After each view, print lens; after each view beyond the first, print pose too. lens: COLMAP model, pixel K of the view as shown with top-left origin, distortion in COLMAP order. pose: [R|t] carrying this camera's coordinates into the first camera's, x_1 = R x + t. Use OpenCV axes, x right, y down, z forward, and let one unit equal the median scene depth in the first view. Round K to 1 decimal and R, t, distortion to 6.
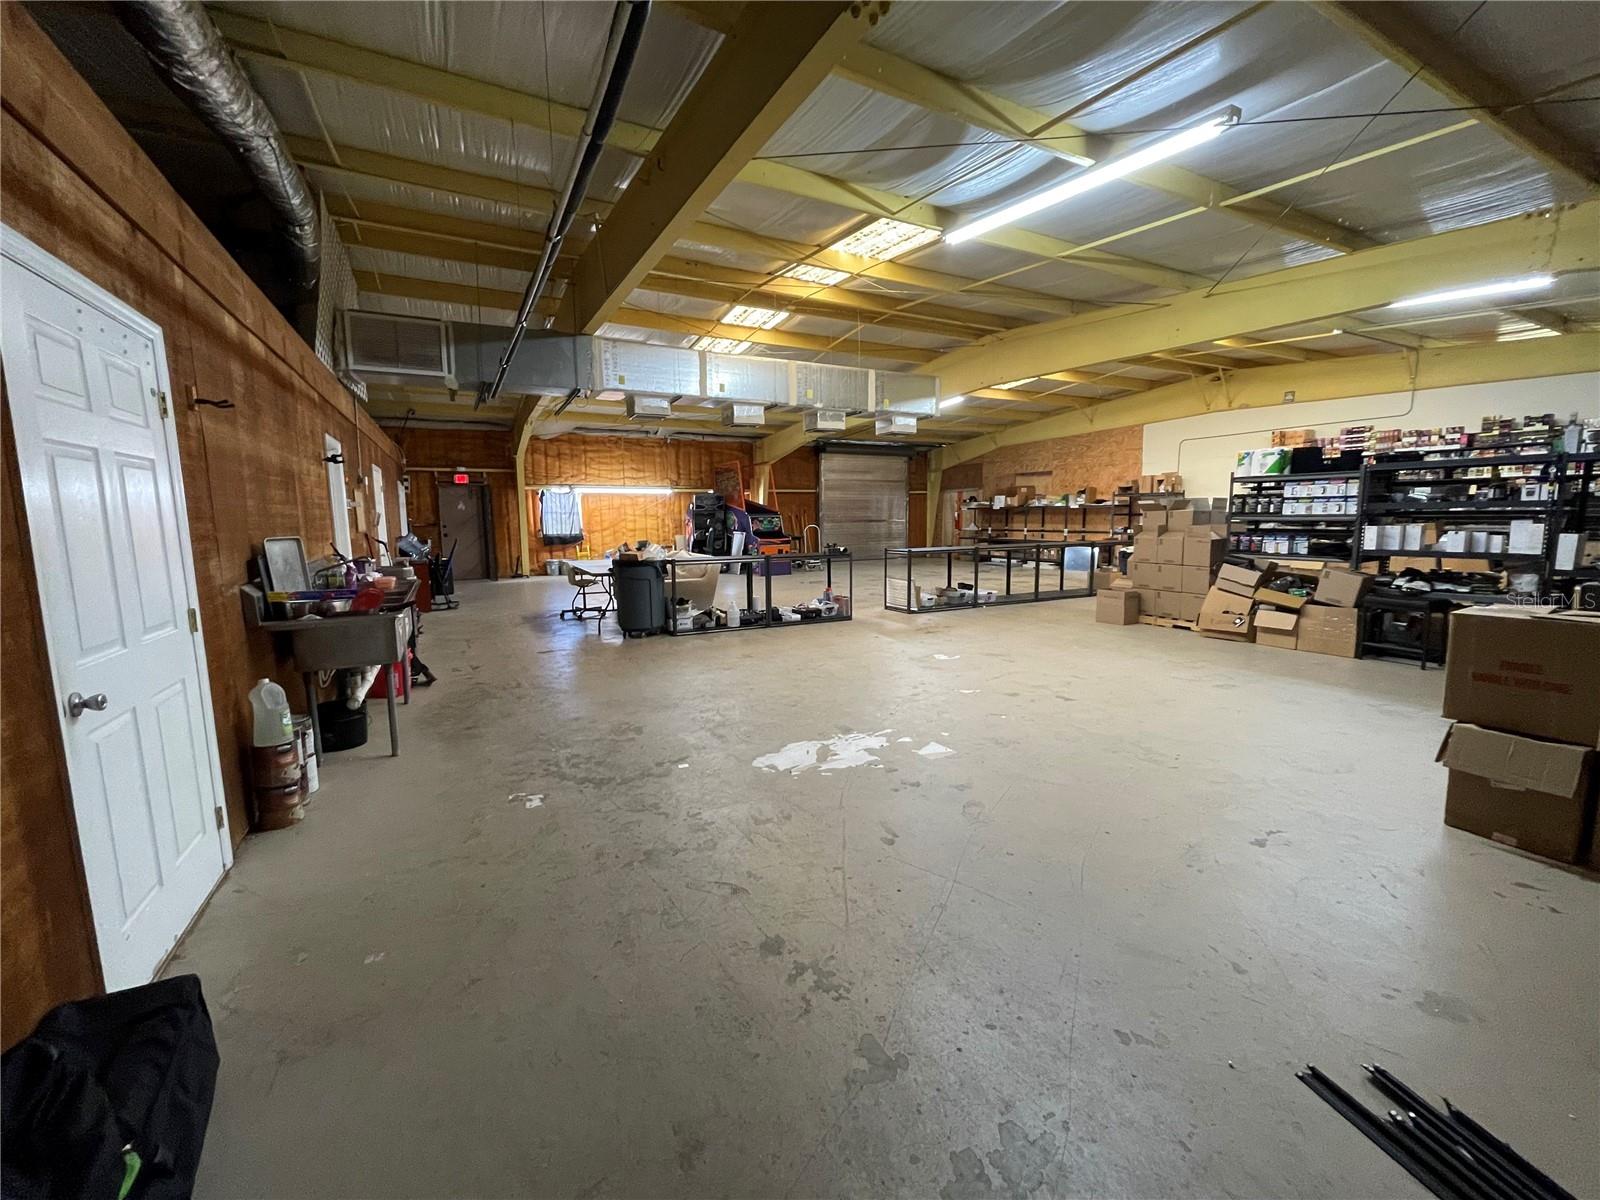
lens RADIAL K [[647.1, 0, 805.2], [0, 647.1, 593.9], [0, 0, 1]] dist [-0.002191, -0.000306]
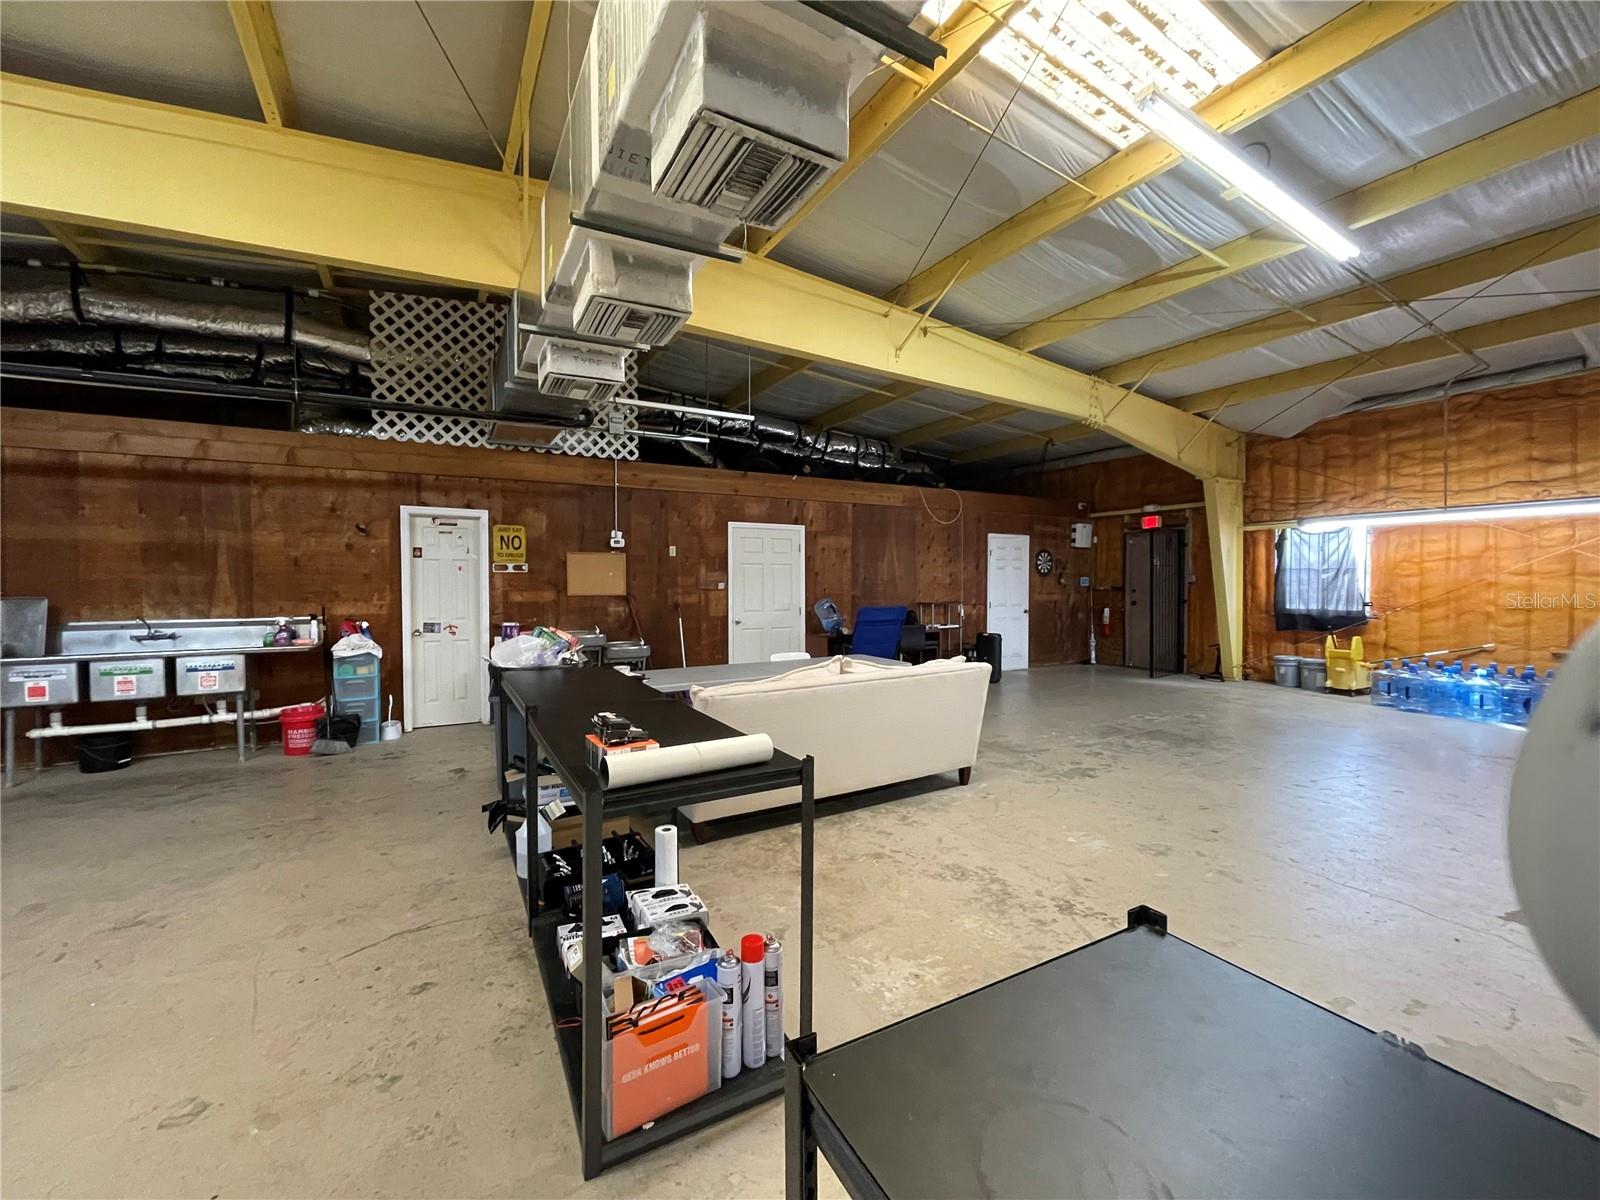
lens RADIAL K [[647.1, 0, 798.4], [0, 647.1, 598.8], [0, 0, 1]] dist [-0.002191, -0.000306]
pose [[0.025471, 0.035927, -0.999030, 0.128471], [-0.115941, 0.992716, 0.032744, -0.066581], [0.992929, 0.114994, 0.029450, 0.540553]]
